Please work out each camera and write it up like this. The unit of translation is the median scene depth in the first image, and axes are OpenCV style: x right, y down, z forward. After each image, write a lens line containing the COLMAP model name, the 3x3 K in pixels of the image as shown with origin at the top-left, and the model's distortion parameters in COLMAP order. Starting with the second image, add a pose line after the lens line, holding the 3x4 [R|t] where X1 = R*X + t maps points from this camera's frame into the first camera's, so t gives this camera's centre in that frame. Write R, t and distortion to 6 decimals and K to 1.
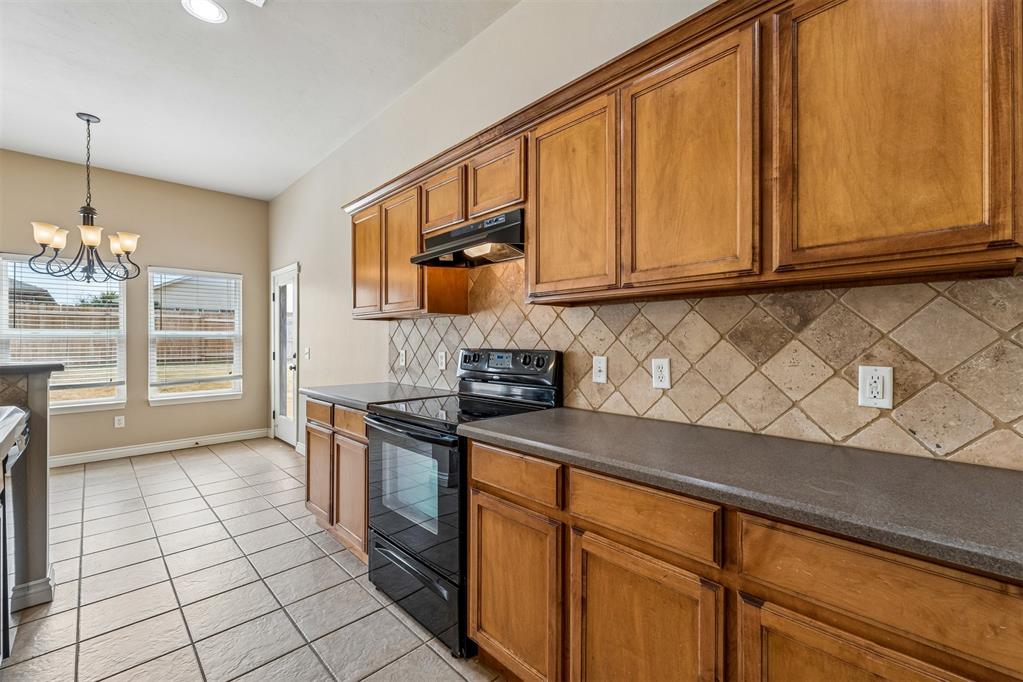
lens RADIAL K [[429.8, 0, 525.0], [0, 429.8, 341.7], [0, 0, 1]] dist [0.000903, 0.000081]
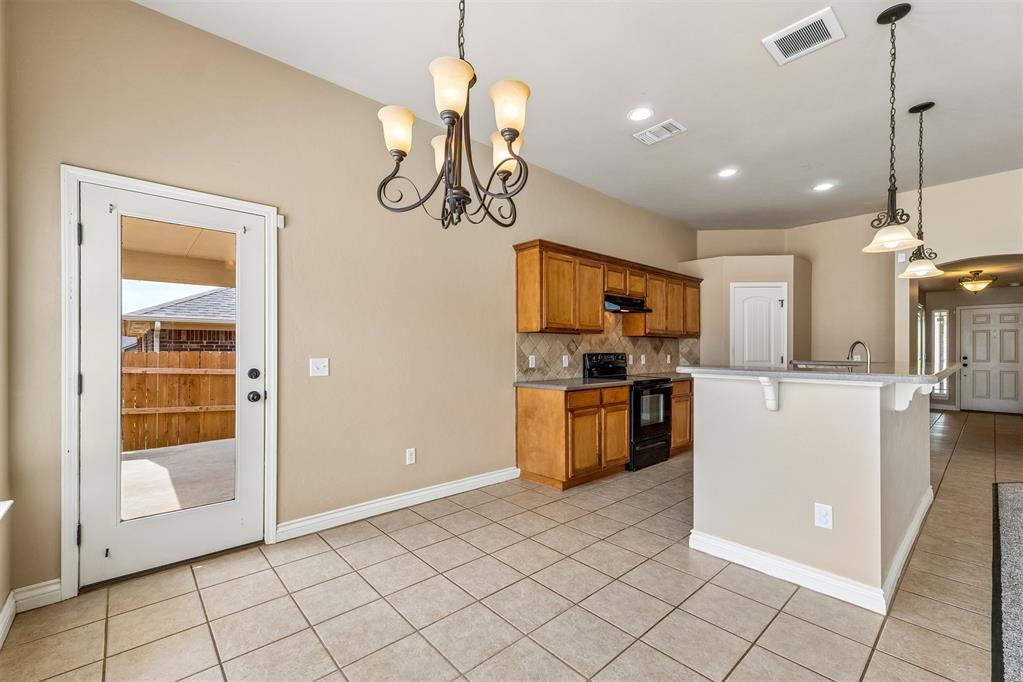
lens RADIAL K [[428.0, 0, 490.6], [0, 428.0, 346.8], [0, 0, 1]] dist [-0.000542, -0.000062]
pose [[0.079719, 0.006452, 0.996796, -3.136251], [-0.001086, 0.999979, -0.006386, 0.000956], [-0.996817, -0.000573, 0.079725, 1.995665]]
